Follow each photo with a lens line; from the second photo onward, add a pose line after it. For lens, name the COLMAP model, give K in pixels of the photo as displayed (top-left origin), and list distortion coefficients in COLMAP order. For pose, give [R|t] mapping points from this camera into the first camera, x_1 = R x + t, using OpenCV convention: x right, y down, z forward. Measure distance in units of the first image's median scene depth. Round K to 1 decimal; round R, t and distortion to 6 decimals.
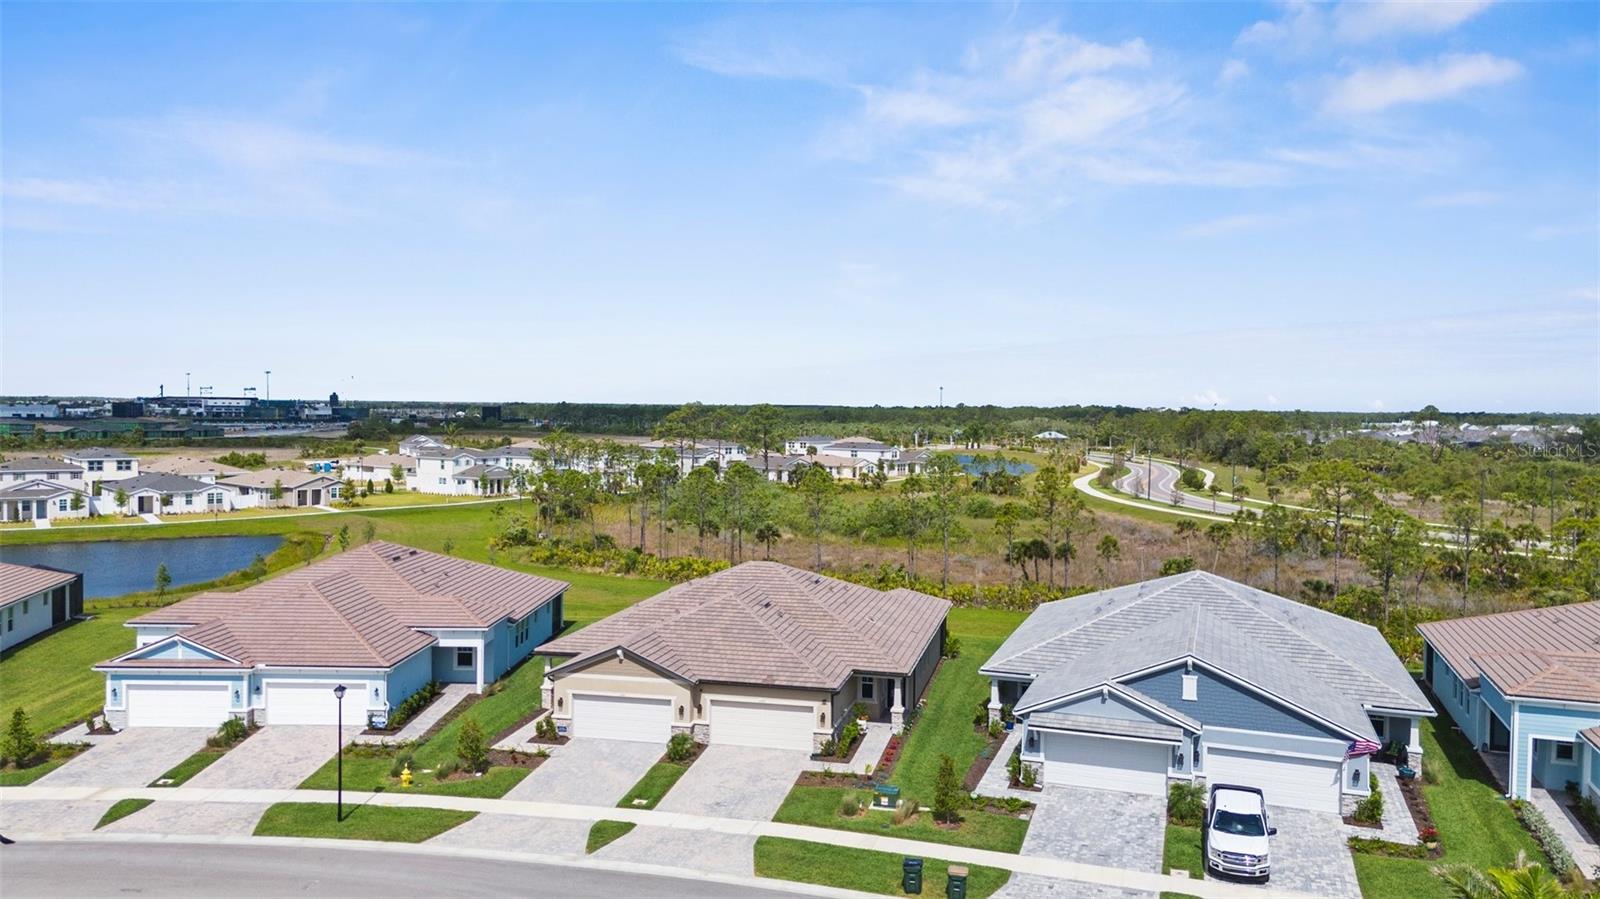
lens RADIAL K [[1182.2, 0, 800.0], [0, 1182.2, 449.5], [0, 0, 1]] dist [0.077076, -0.073114]
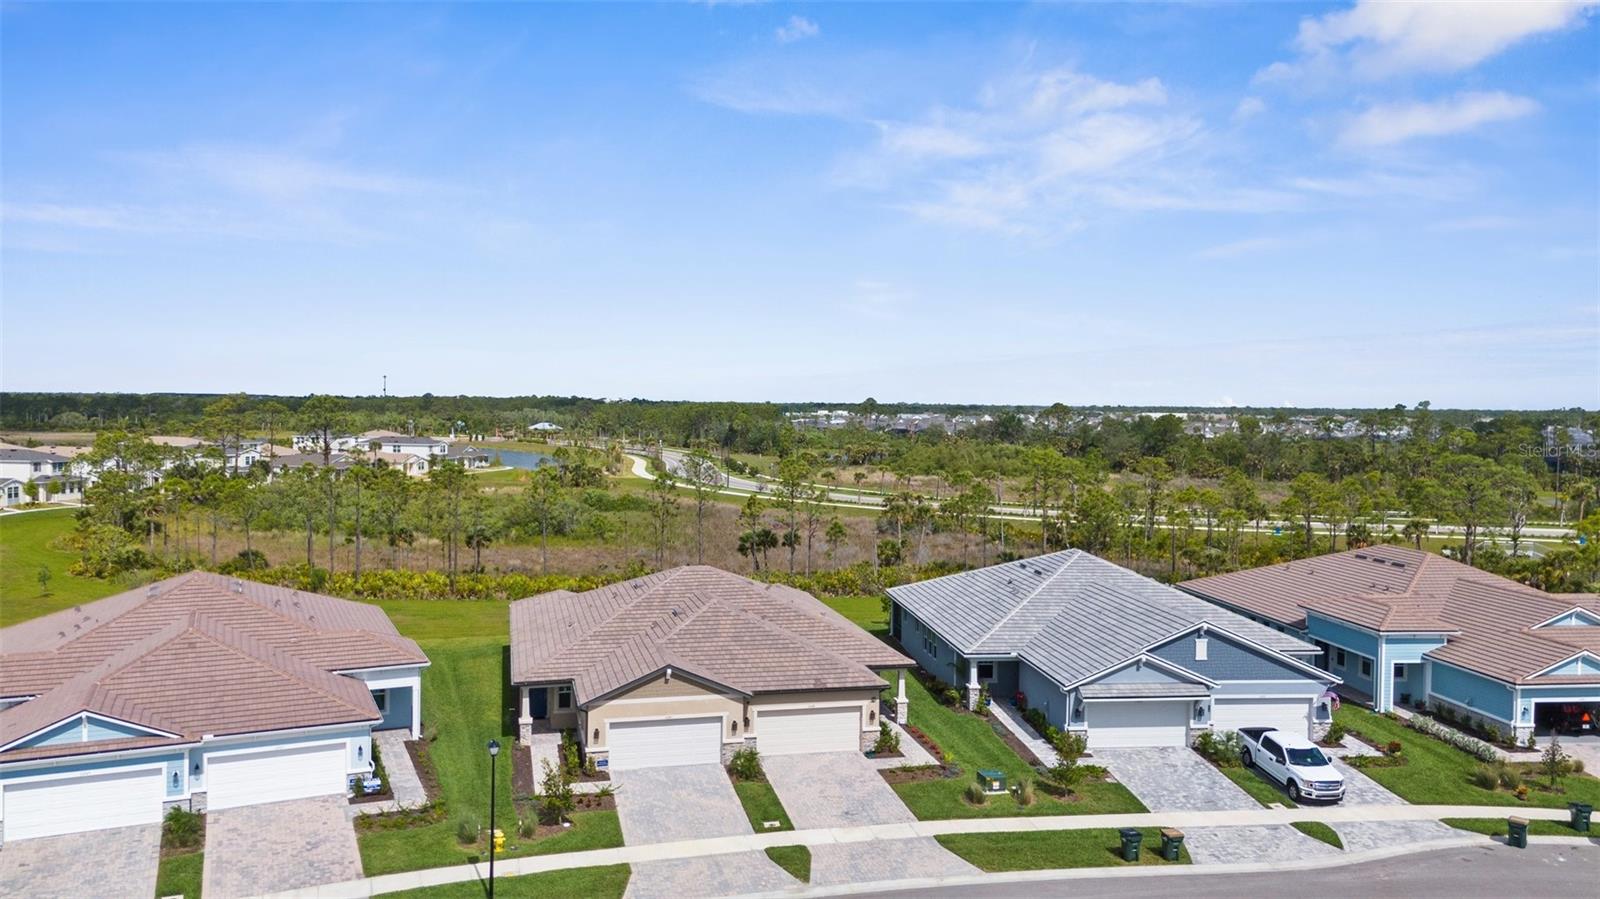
lens RADIAL K [[1182.2, 0, 800.0], [0, 1182.2, 449.5], [0, 0, 1]] dist [0.077076, -0.073114]
pose [[0.889716, -0.017932, 0.456162, -0.511044], [0.014032, 0.999830, 0.011936, -0.012814], [-0.456299, -0.004219, 0.889817, 0.138770]]
